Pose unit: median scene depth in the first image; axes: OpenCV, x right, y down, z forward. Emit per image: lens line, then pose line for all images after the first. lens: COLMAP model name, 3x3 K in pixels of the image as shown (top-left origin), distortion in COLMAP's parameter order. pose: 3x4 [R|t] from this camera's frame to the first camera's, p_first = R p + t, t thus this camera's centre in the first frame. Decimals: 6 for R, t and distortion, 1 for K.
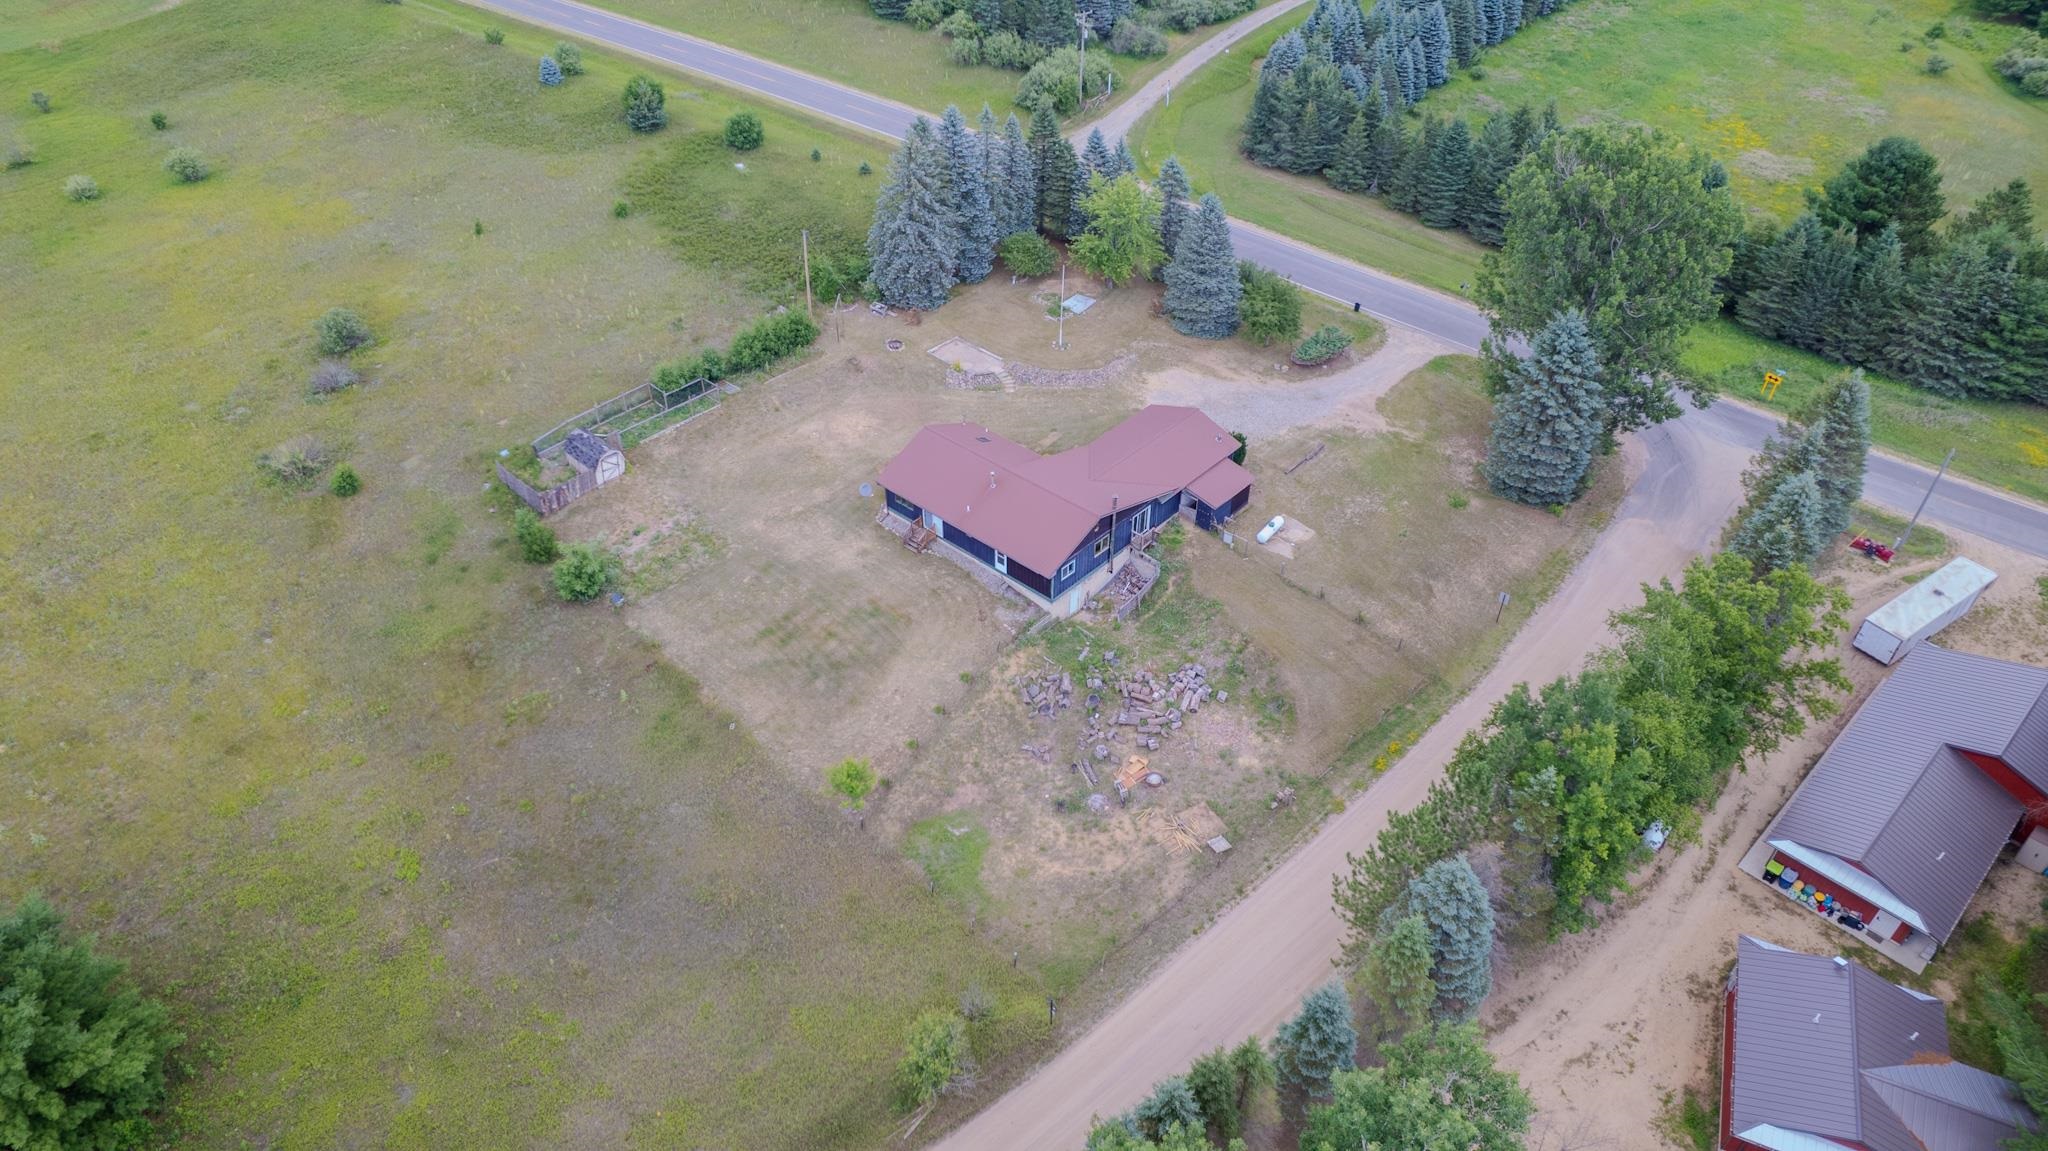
lens RADIAL K [[1314.0, 0, 1022.2], [0, 1314.0, 576.9], [0, 0, 1]] dist [-0.078426, 0.072912]
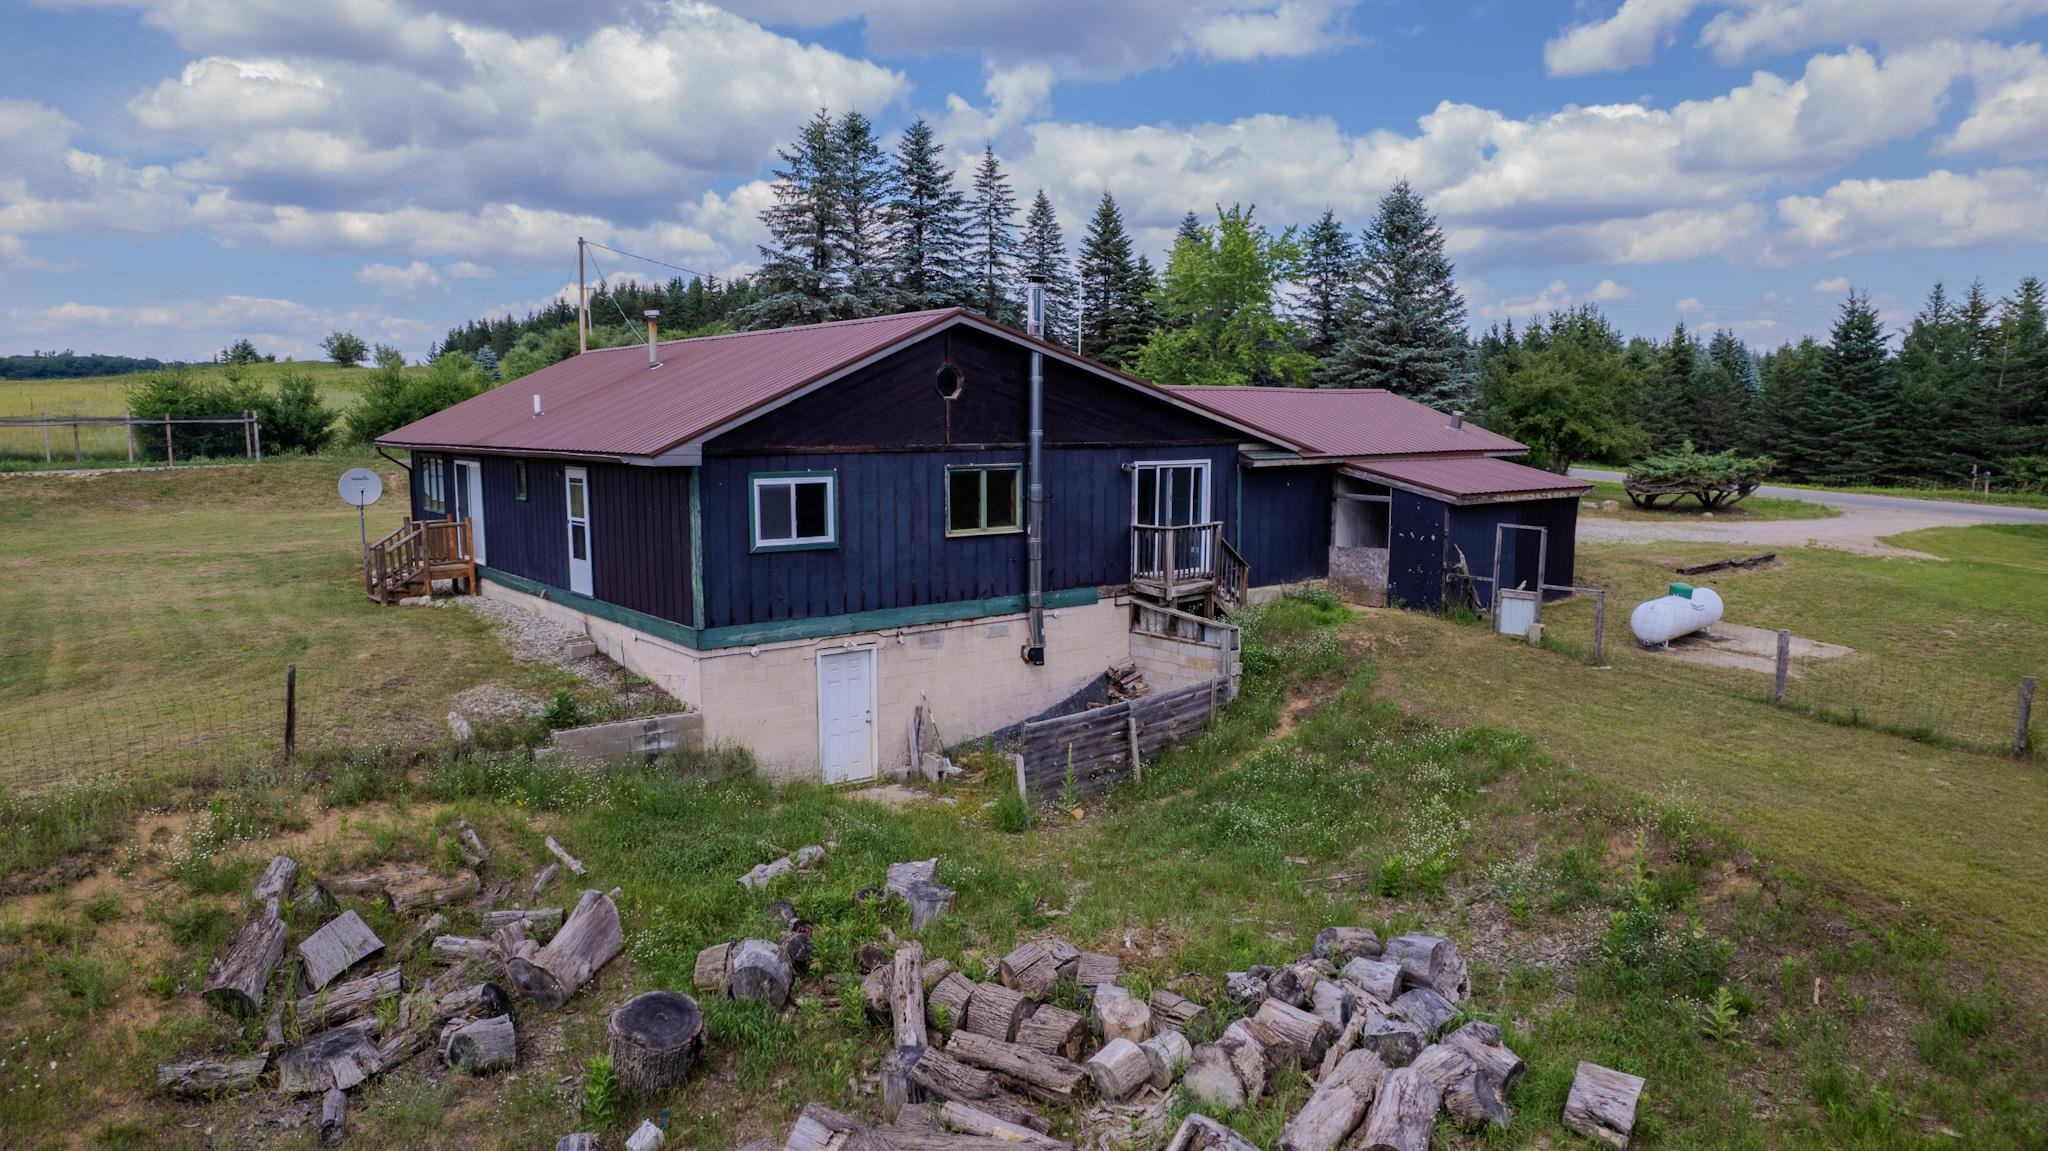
lens RADIAL K [[1314.0, 0, 1022.2], [0, 1314.0, 576.9], [0, 0, 1]] dist [-0.078426, 0.072912]
pose [[0.985818, 0.014826, -0.167163, 0.101301], [-0.100957, 0.848080, -0.520161, 0.106223], [0.134055, 0.529660, 0.837549, 0.752944]]
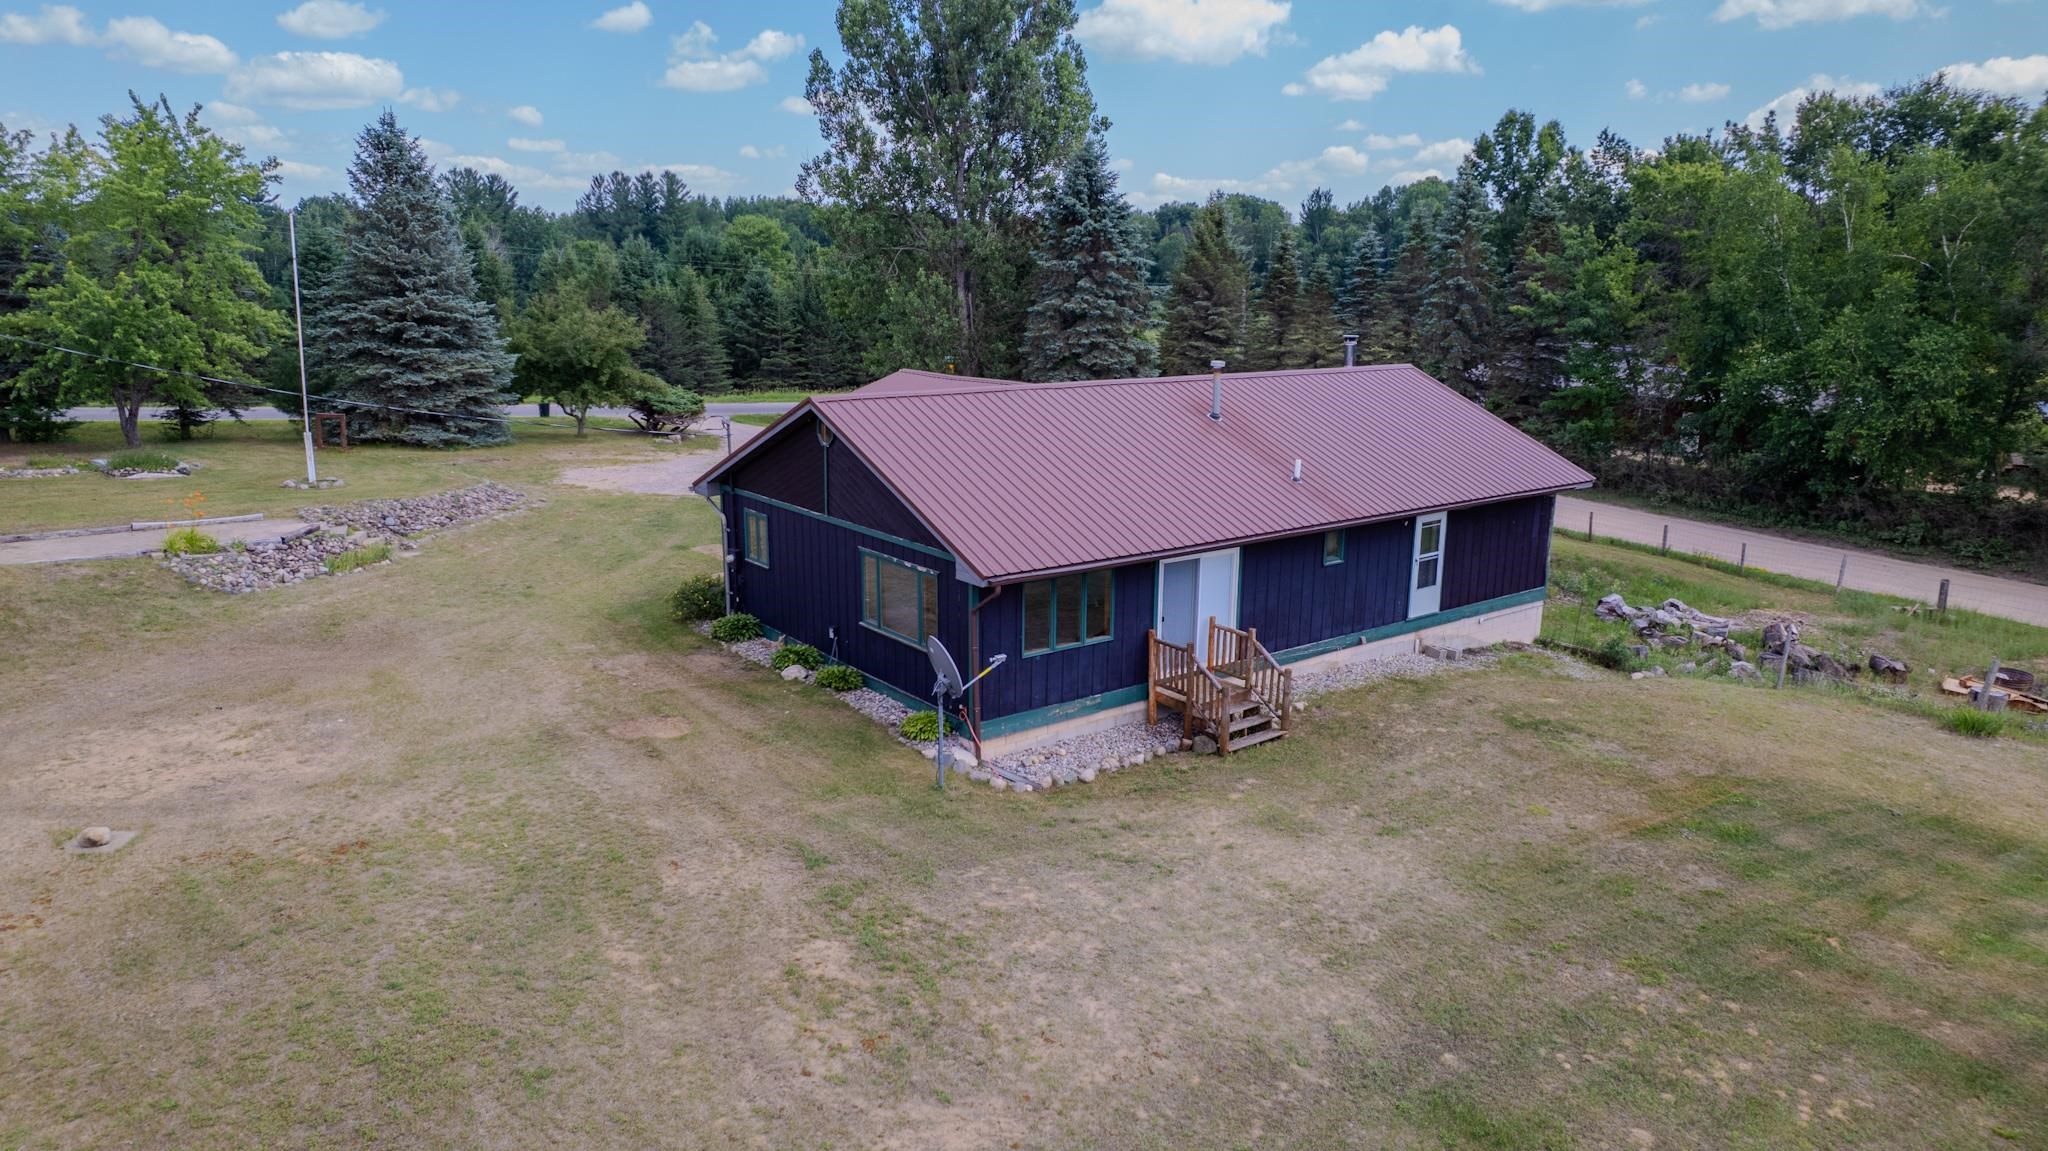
lens RADIAL K [[1314.0, 0, 1022.2], [0, 1314.0, 576.9], [0, 0, 1]] dist [-0.078426, 0.072912]
pose [[0.193223, -0.226007, 0.954770, -0.297878], [0.611734, 0.788562, 0.062863, -0.081362], [-0.767103, 0.571918, 0.290625, 0.919218]]
